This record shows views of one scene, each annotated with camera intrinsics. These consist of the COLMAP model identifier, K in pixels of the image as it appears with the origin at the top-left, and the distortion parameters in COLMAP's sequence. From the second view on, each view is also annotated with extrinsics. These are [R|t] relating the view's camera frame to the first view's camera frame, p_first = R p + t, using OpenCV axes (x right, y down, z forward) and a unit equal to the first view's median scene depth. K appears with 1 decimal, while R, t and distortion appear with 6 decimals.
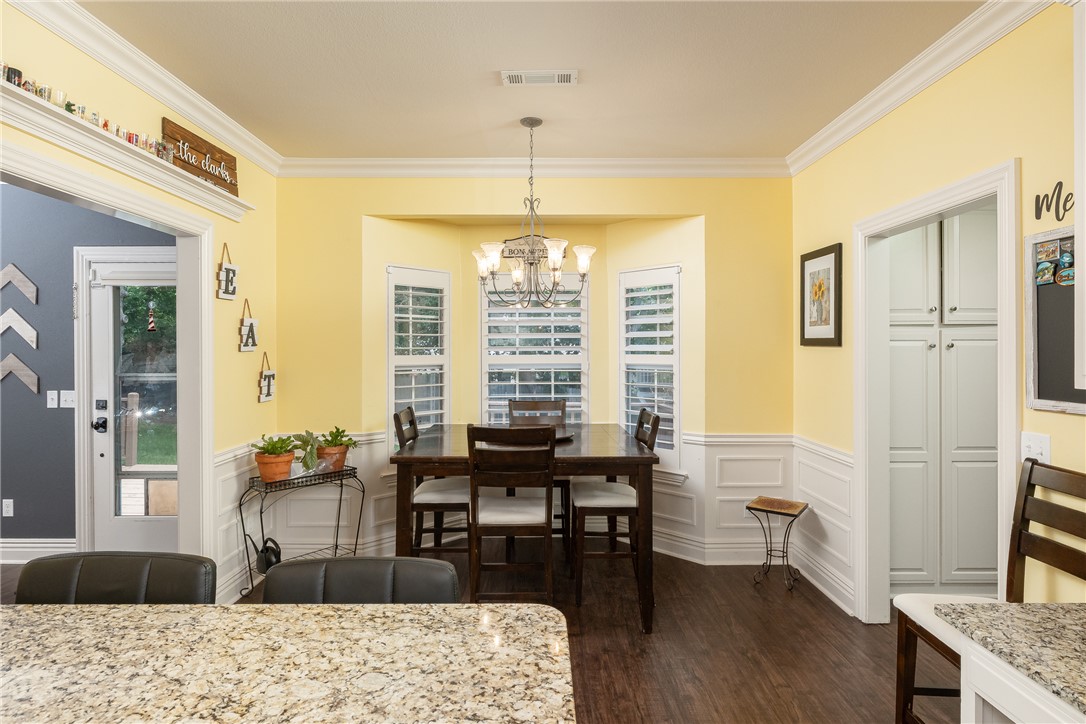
lens RADIAL K [[617.4, 0, 542.8], [0, 617.4, 348.2], [0, 0, 1]] dist [-0.001159, -0.000765]
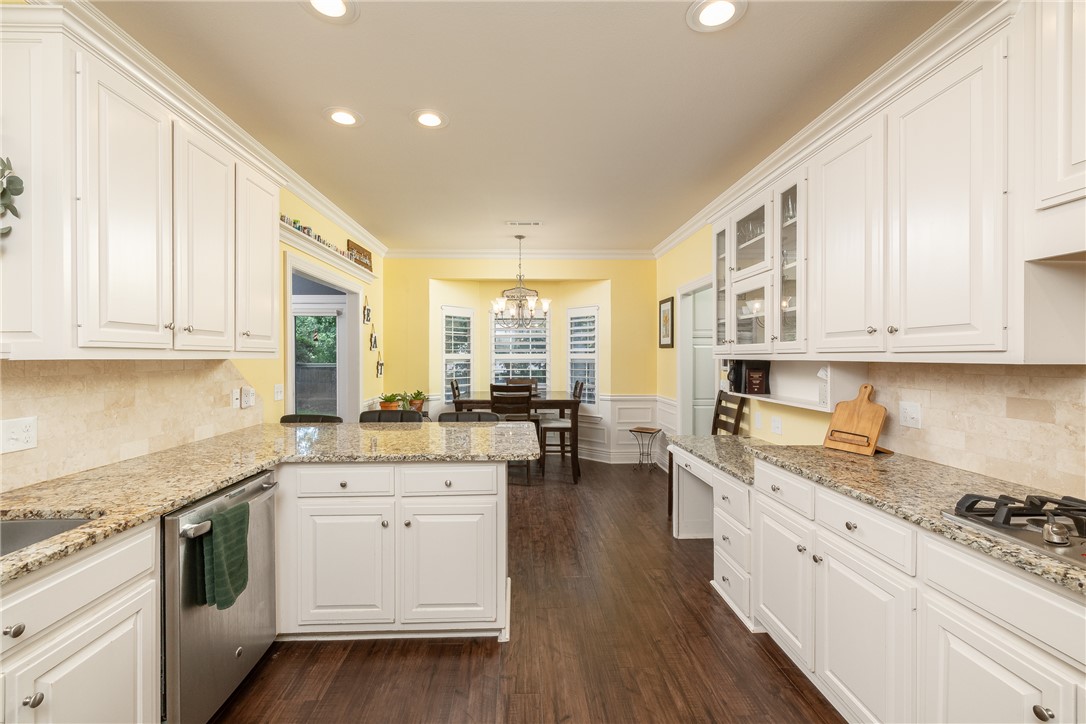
lens RADIAL K [[462.0, 0, 538.7], [0, 462.0, 357.5], [0, 0, 1]] dist [0.000761, 0.000156]
pose [[0.999376, 0.000022, 0.035336, -0.008959], [-0.000203, 0.999987, 0.005105, 0.018118], [-0.035335, -0.005109, 0.999362, -0.431582]]
